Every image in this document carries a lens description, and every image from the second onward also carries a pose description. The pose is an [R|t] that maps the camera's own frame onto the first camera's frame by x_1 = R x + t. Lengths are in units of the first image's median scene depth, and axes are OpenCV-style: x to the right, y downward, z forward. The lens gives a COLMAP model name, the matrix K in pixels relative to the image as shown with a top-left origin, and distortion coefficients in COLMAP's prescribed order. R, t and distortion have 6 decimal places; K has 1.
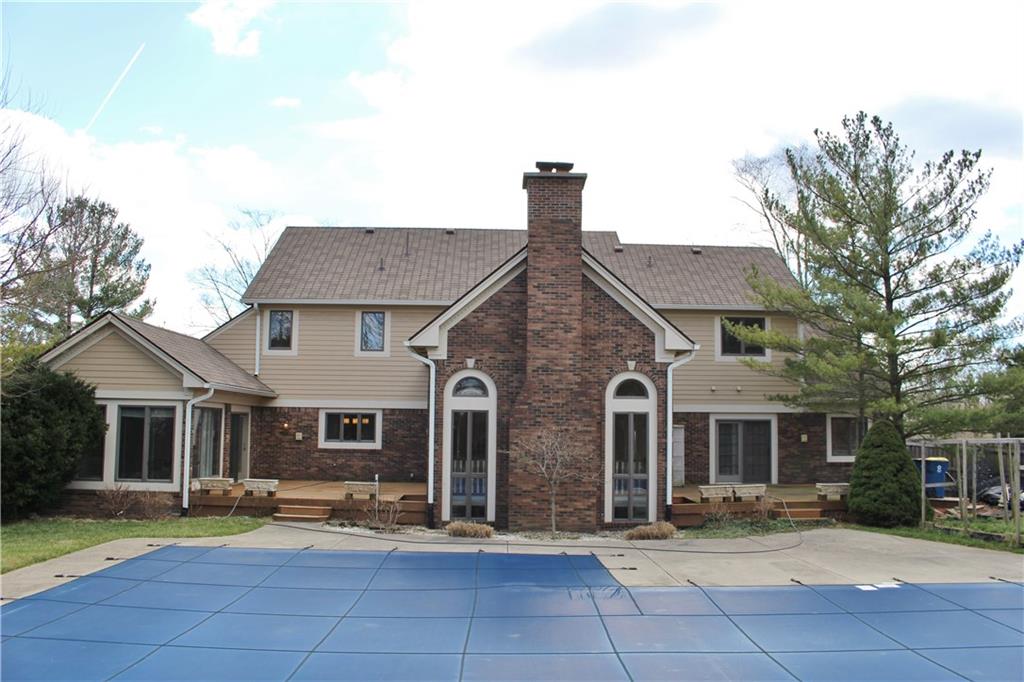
lens RADIAL K [[848.7, 0, 513.7], [0, 848.7, 344.1], [0, 0, 1]] dist [-0.108453, 0.038558]
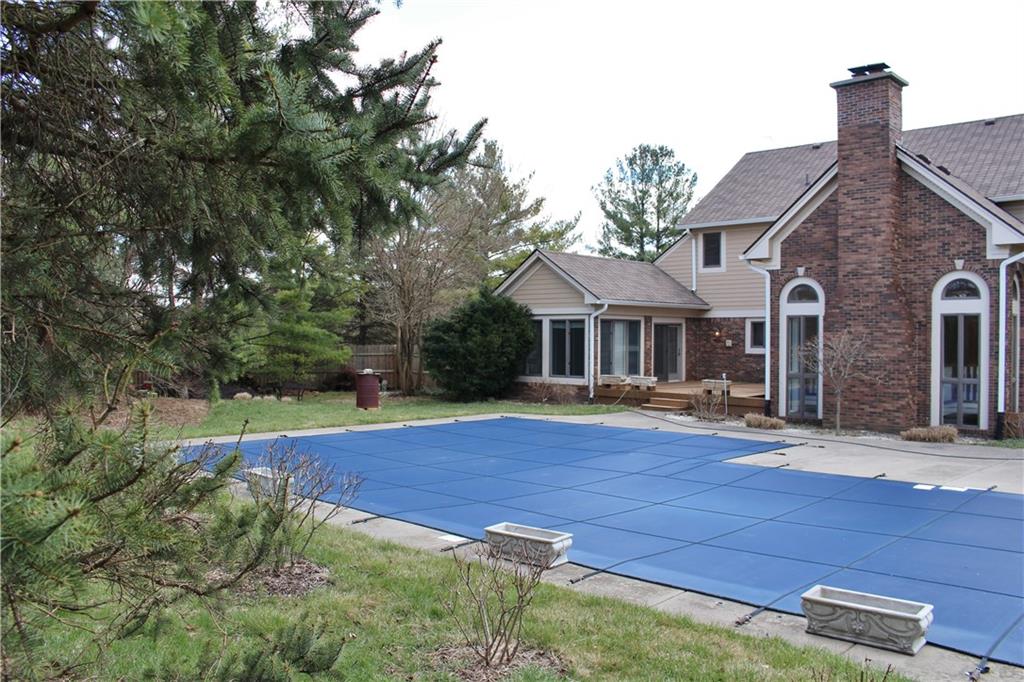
lens RADIAL K [[848.7, 0, 509.9], [0, 848.7, 333.6], [0, 0, 1]] dist [-0.108453, 0.038558]
pose [[0.716636, -0.011167, -0.697358, 0.423699], [0.072588, 0.995636, 0.058652, 0.011715], [0.693660, -0.092652, 0.714319, -0.015513]]
